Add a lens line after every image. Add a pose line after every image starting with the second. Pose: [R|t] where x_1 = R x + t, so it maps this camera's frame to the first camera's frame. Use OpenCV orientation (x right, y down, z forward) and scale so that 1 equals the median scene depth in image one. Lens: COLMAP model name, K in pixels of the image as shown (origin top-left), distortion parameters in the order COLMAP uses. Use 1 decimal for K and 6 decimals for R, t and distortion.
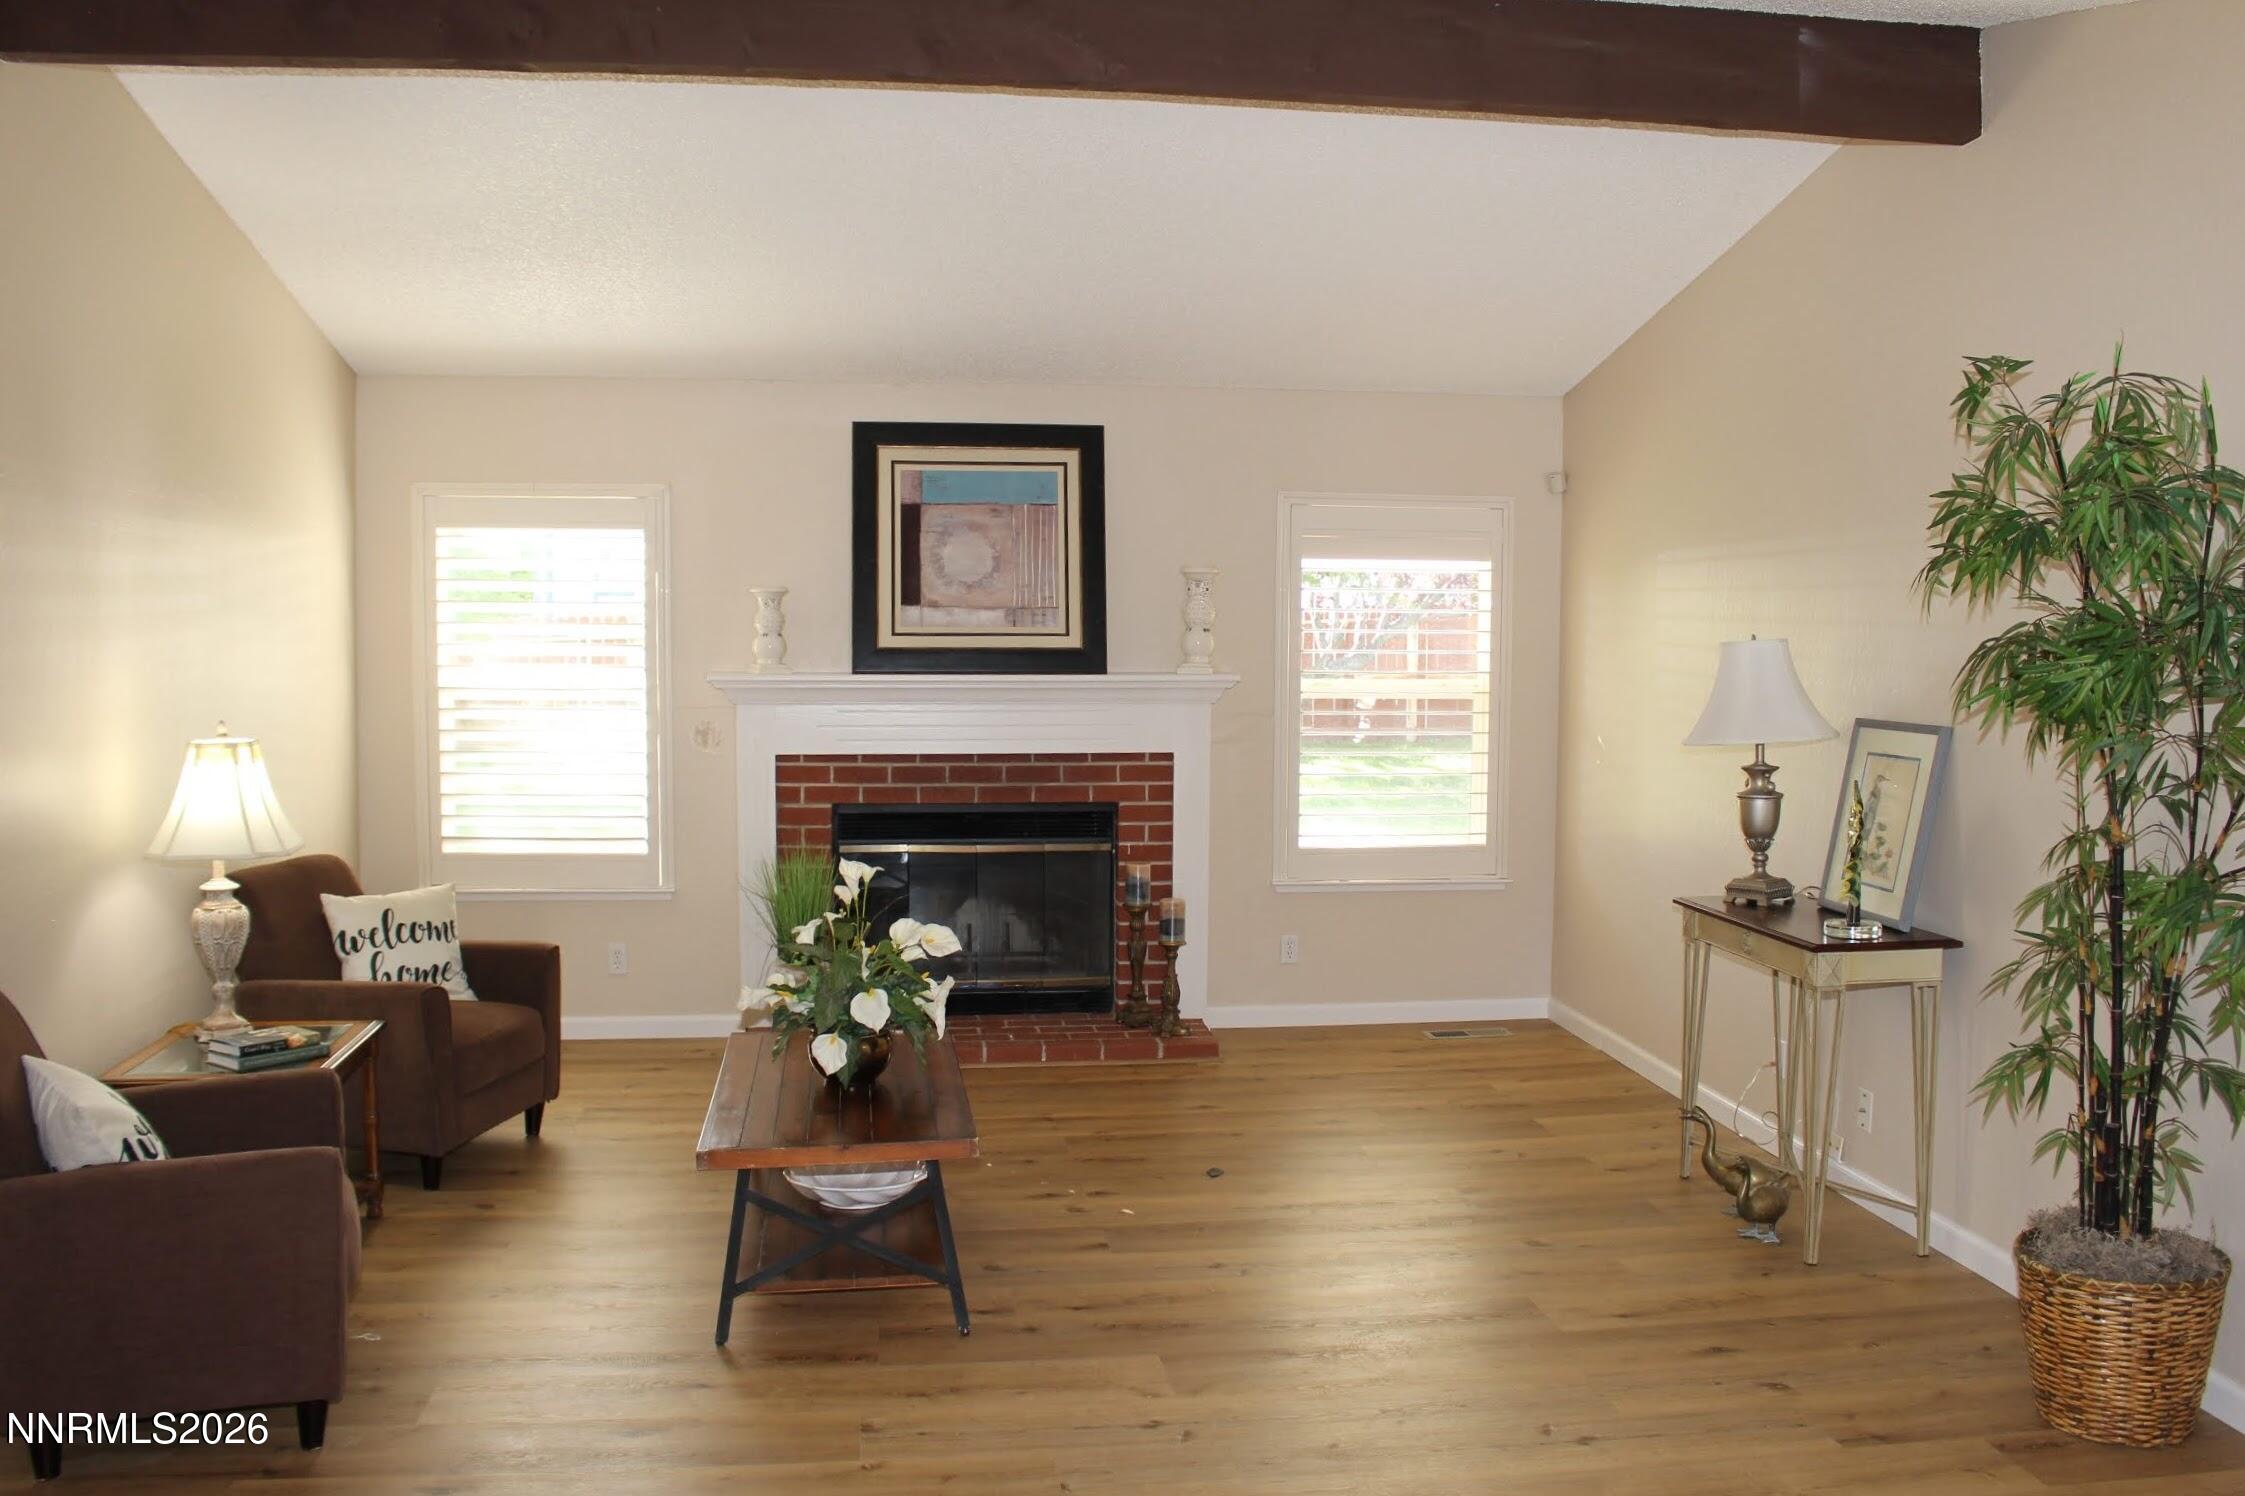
lens RADIAL K [[1866.1, 0, 1183.7], [0, 1866.1, 748.4], [0, 0, 1]] dist [-0.156065, 0.124415]
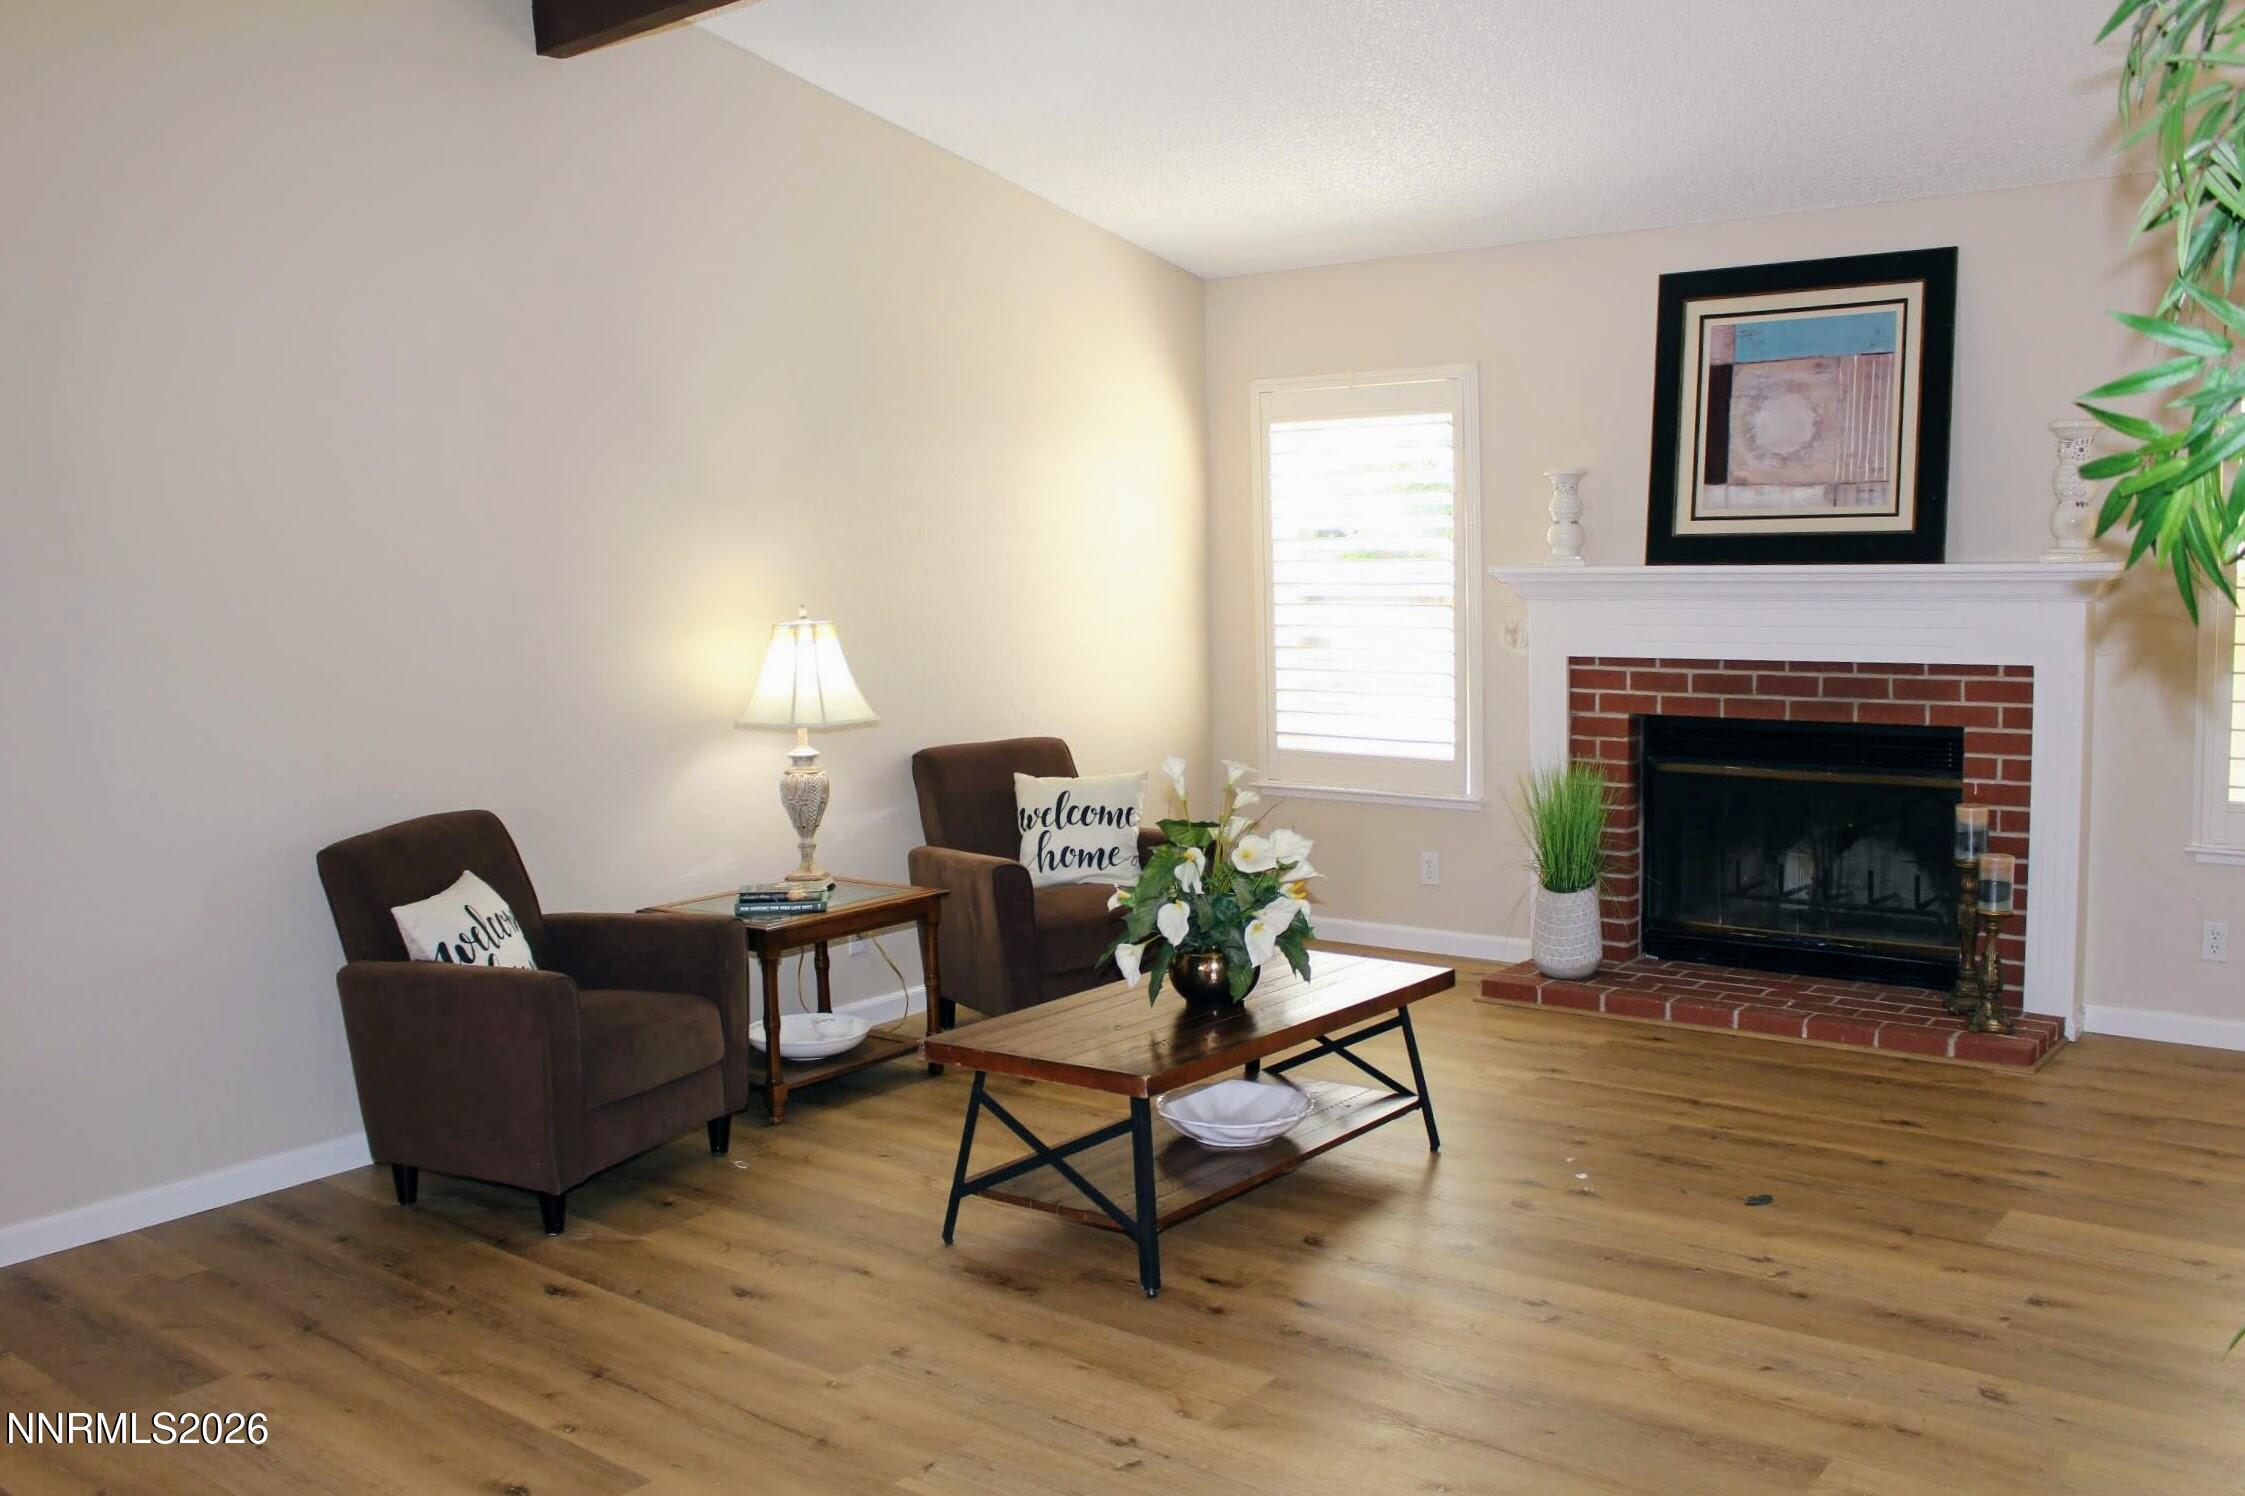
lens RADIAL K [[1913.8, 0, 1122.5], [0, 1913.8, 748.0], [0, 0, 1]] dist [-0.168776, 0.134690]
pose [[0.685548, 0.052866, -0.726106, 0.297650], [-0.021037, 0.998382, 0.052828, 0.003719], [0.727724, -0.020942, 0.685551, 0.210971]]
